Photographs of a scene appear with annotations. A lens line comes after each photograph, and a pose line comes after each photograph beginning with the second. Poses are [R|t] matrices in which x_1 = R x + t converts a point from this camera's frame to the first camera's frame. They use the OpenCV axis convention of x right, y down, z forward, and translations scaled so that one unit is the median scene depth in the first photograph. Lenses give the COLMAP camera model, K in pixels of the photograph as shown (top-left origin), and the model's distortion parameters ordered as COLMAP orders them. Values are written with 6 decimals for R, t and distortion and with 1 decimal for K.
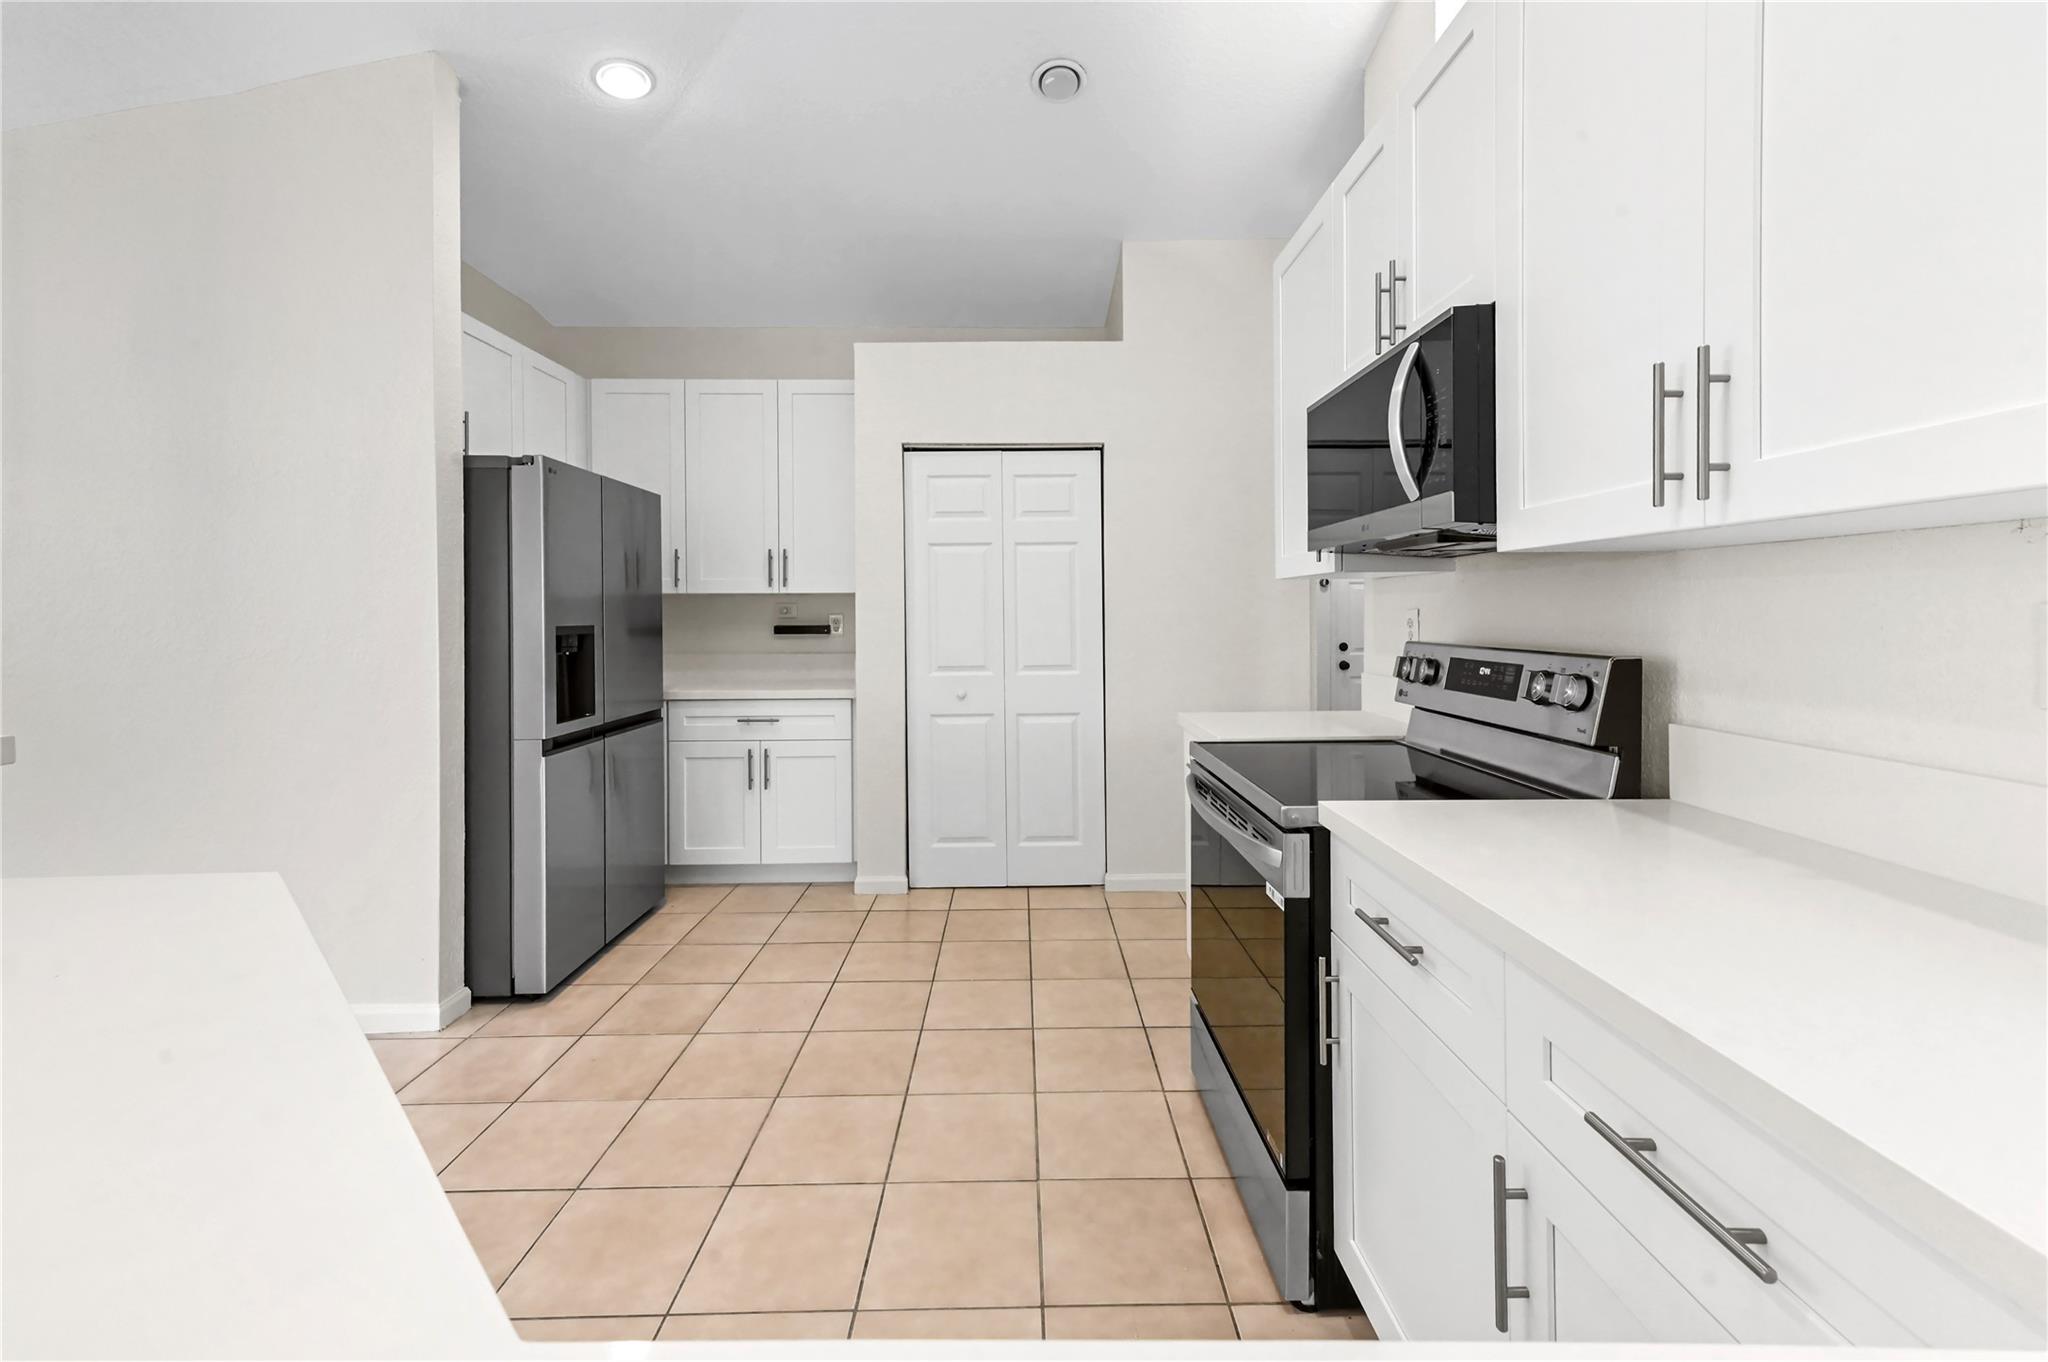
lens RADIAL K [[815.9, 0, 1020.0], [0, 815.9, 615.6], [0, 0, 1]] dist [0.014829, 0.001435]
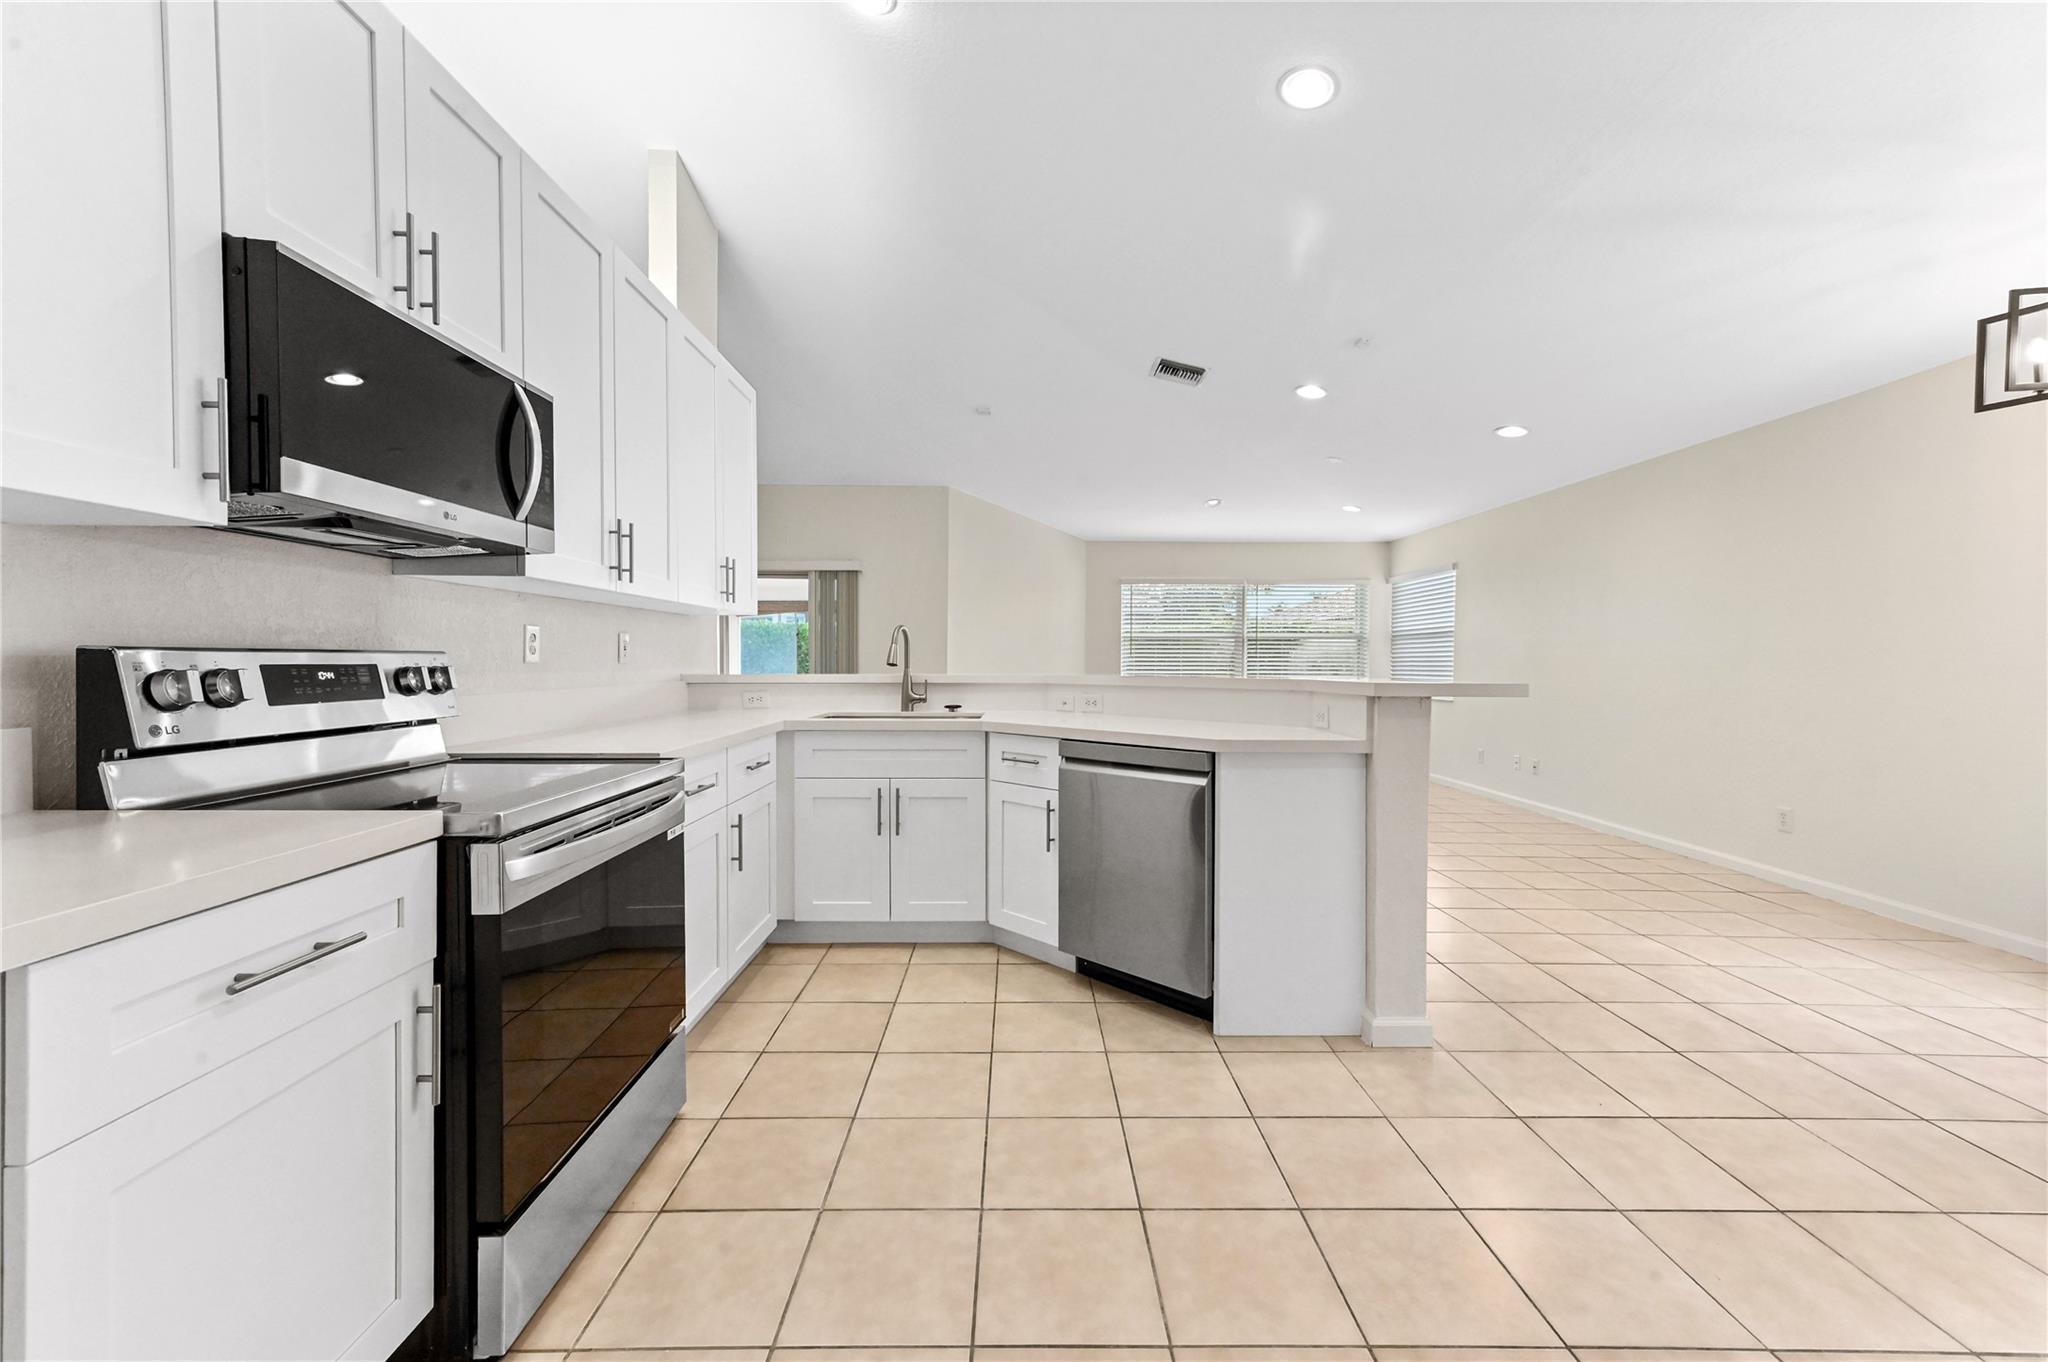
lens RADIAL K [[815.9, 0, 1019.1], [0, 815.9, 674.9], [0, 0, 1]] dist [0.014829, 0.001435]
pose [[-0.999956, -0.001034, 0.009314, -0.176778], [-0.000824, 0.999744, 0.022611, 0.037918], [-0.009335, 0.022602, -0.999701, 1.590135]]
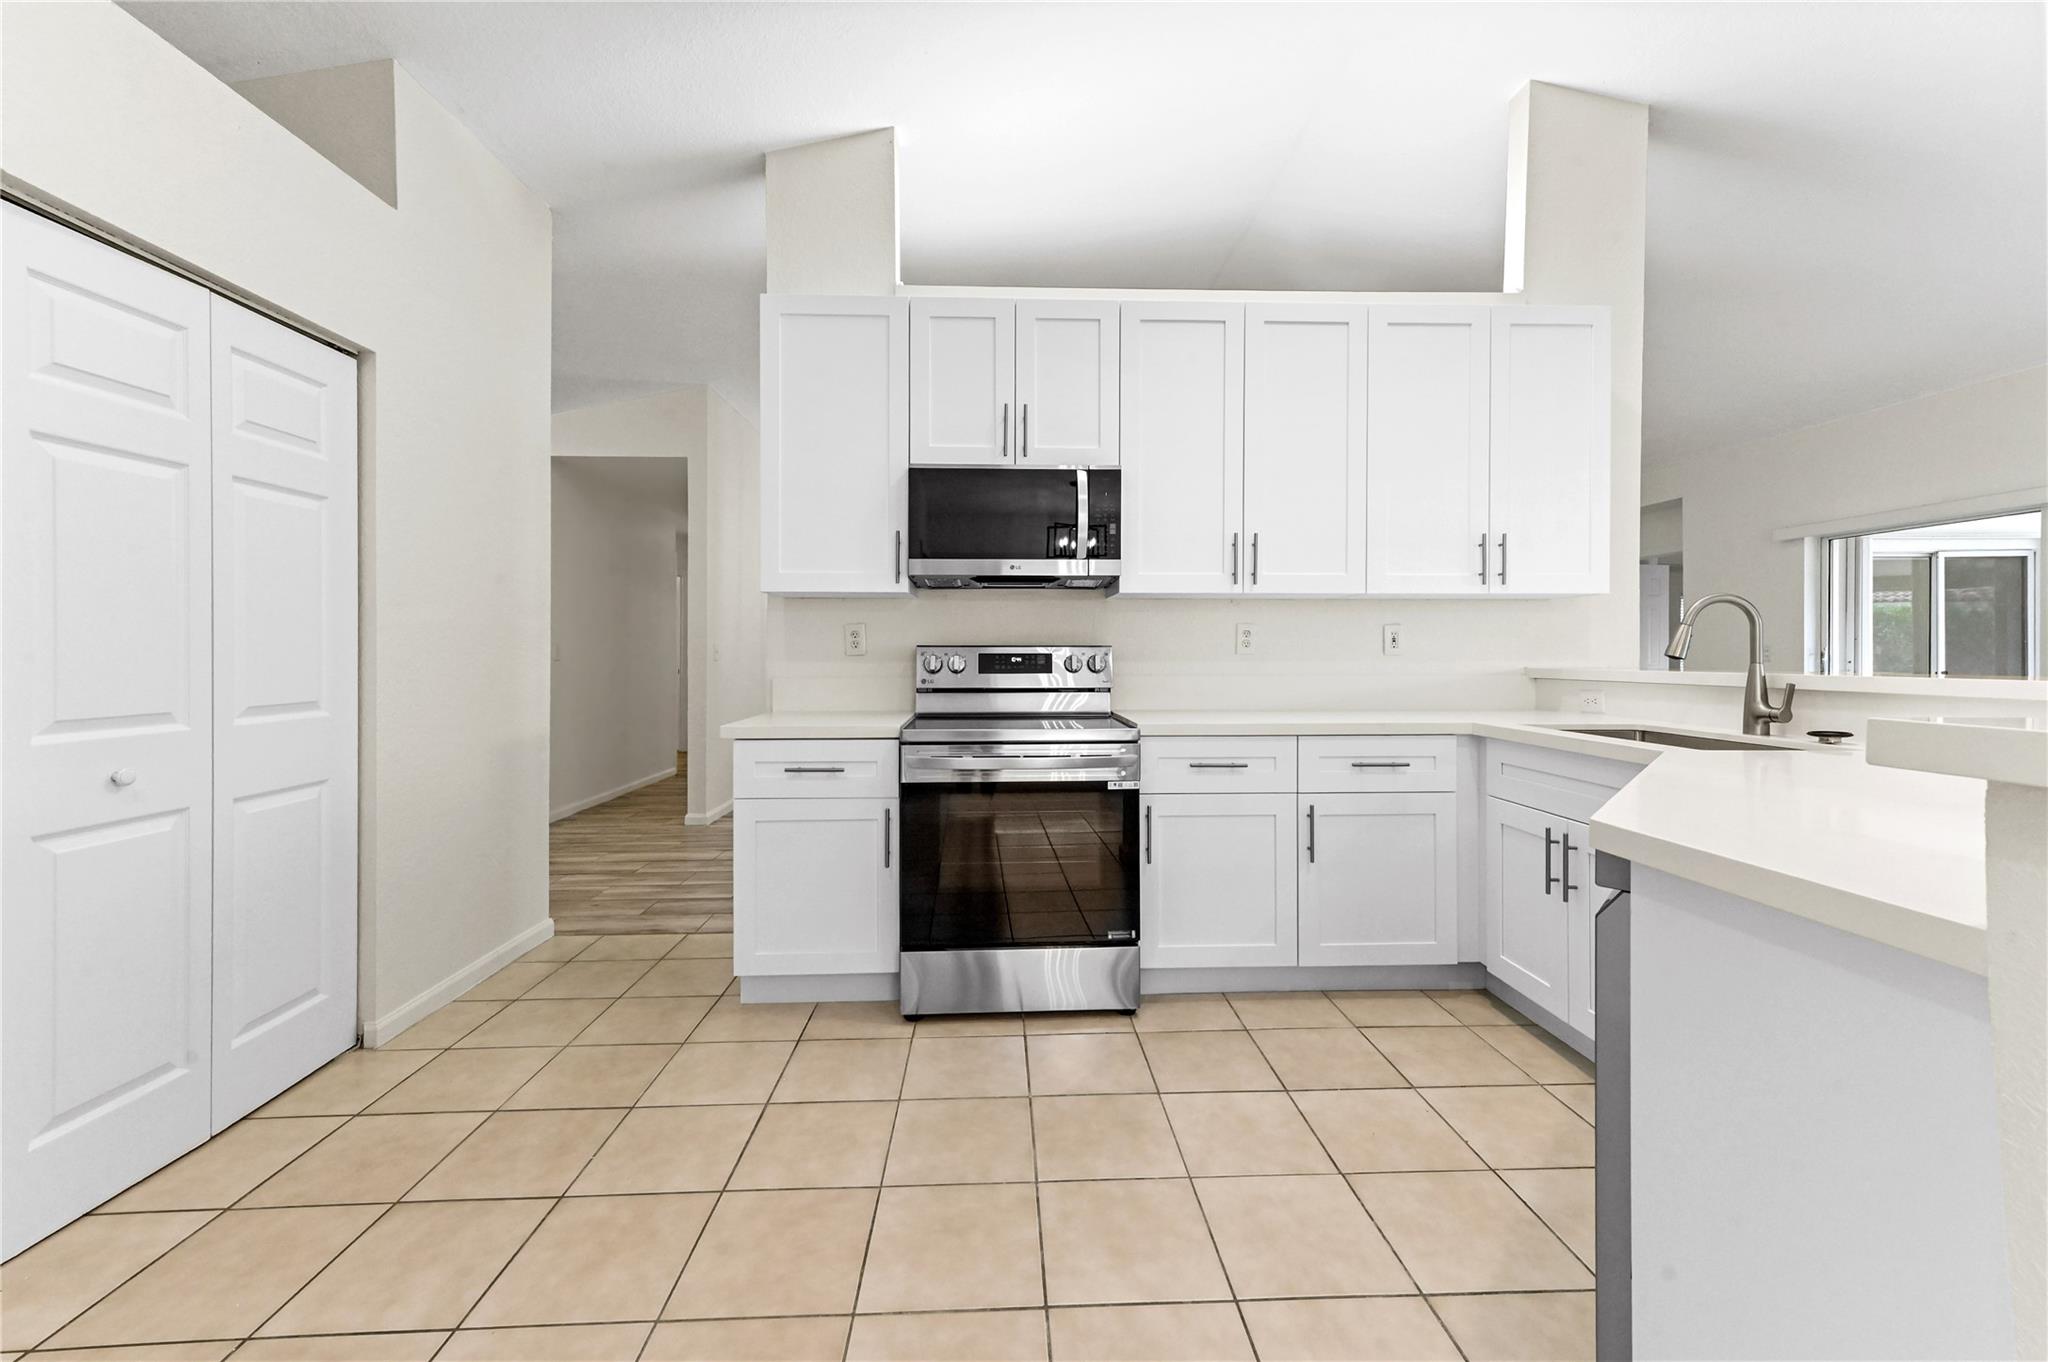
lens RADIAL K [[815.9, 0, 1026.1], [0, 815.9, 653.5], [0, 0, 1]] dist [0.014829, 0.001435]
pose [[-0.018082, 0.002211, 0.999834, -0.939871], [0.003319, 0.999992, -0.002152, 0.049153], [-0.999831, 0.003280, -0.018089, 0.842157]]
